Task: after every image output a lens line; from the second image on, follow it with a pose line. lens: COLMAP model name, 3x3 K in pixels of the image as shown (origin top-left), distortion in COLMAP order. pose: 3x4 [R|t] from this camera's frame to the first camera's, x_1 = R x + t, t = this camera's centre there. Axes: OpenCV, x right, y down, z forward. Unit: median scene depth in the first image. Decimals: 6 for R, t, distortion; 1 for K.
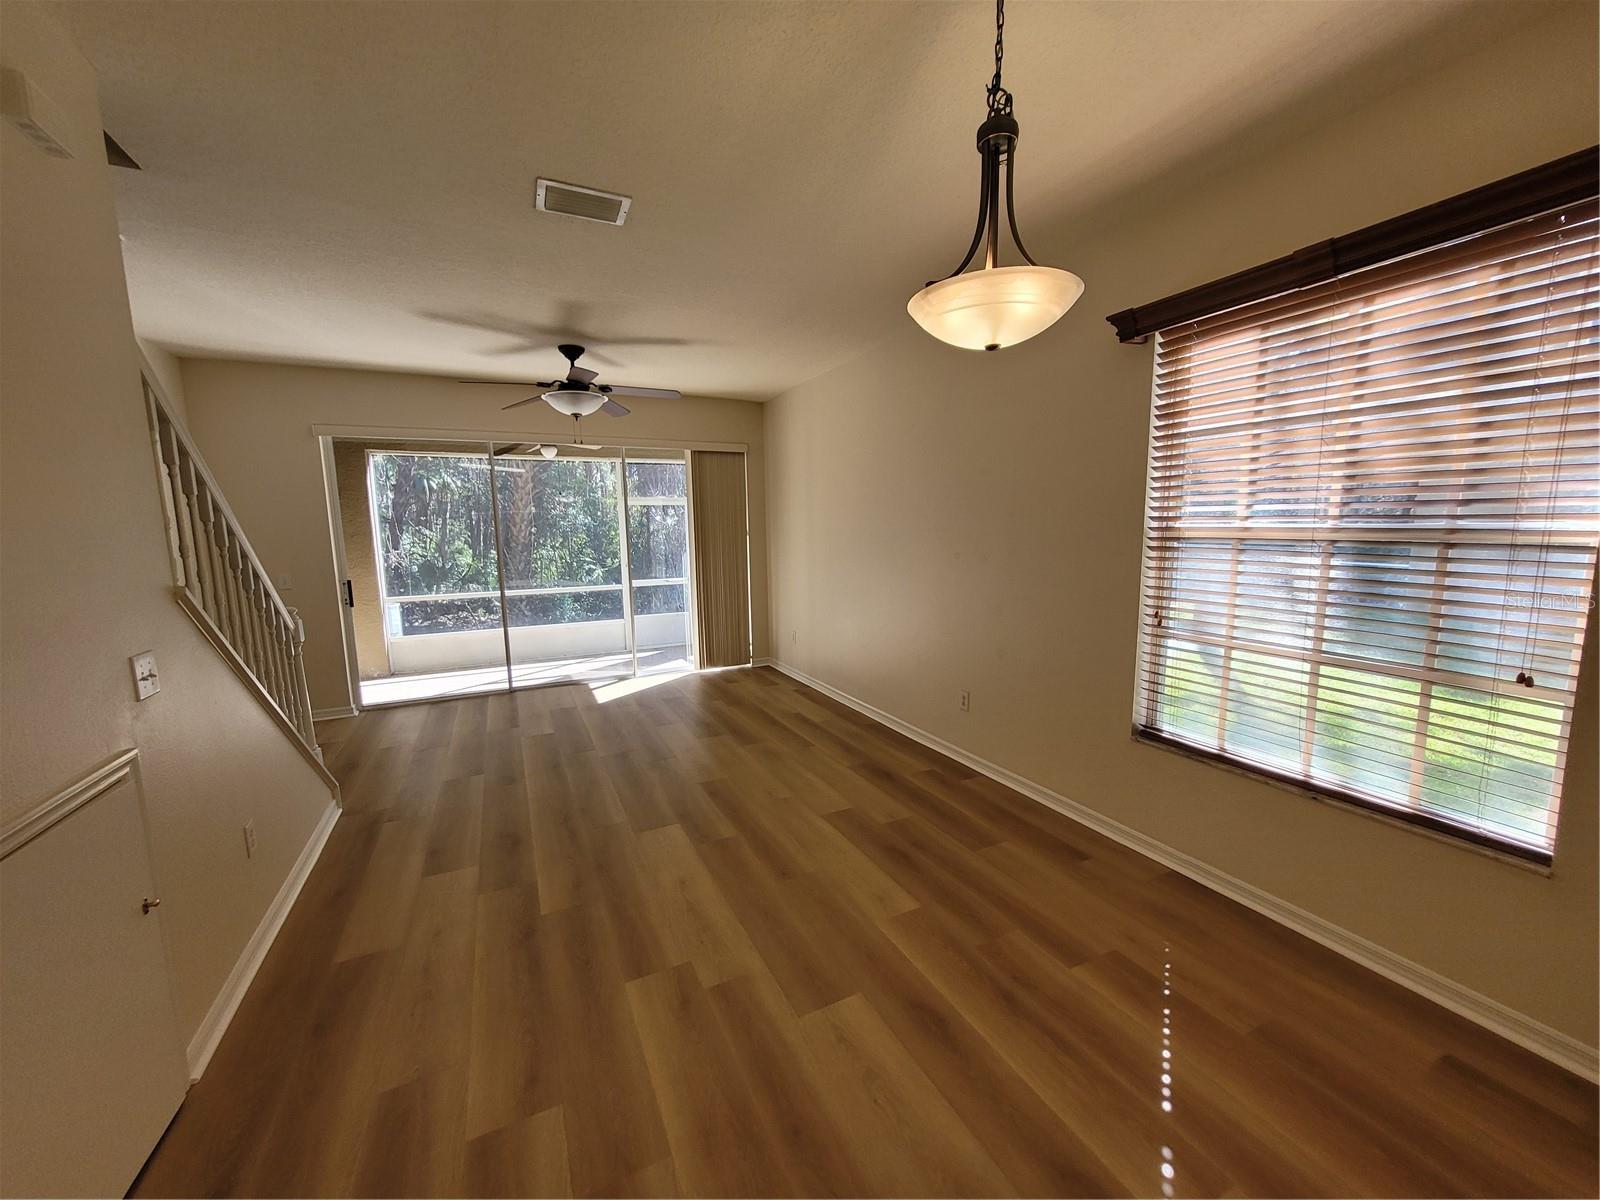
lens RADIAL K [[619.5, 0, 811.0], [0, 619.5, 608.5], [0, 0, 1]] dist [0.000150, 0.000163]
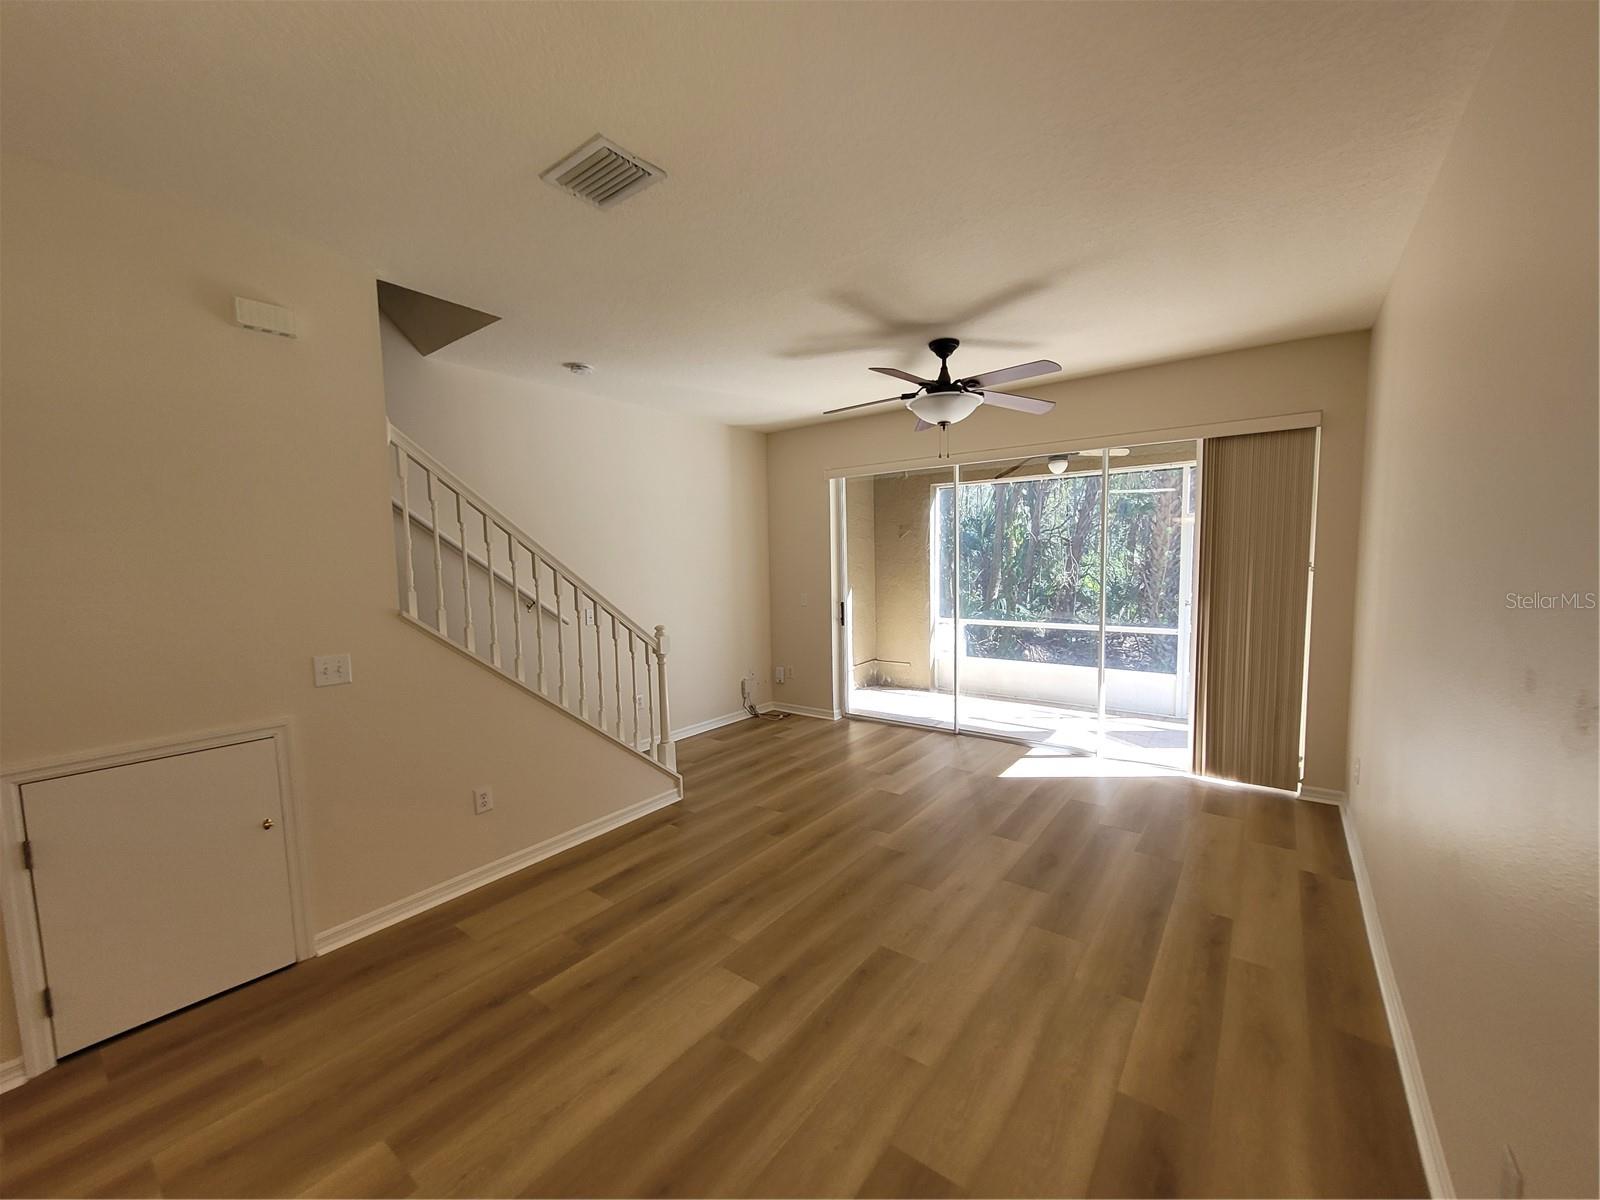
lens RADIAL K [[619.5, 0, 811.0], [0, 619.5, 608.5], [0, 0, 1]] dist [0.000150, 0.000163]
pose [[0.469999, 0.081215, -0.878923, 0.281141], [-0.108619, 0.993511, 0.033720, -0.078349], [0.875958, 0.079619, 0.475771, 0.479648]]
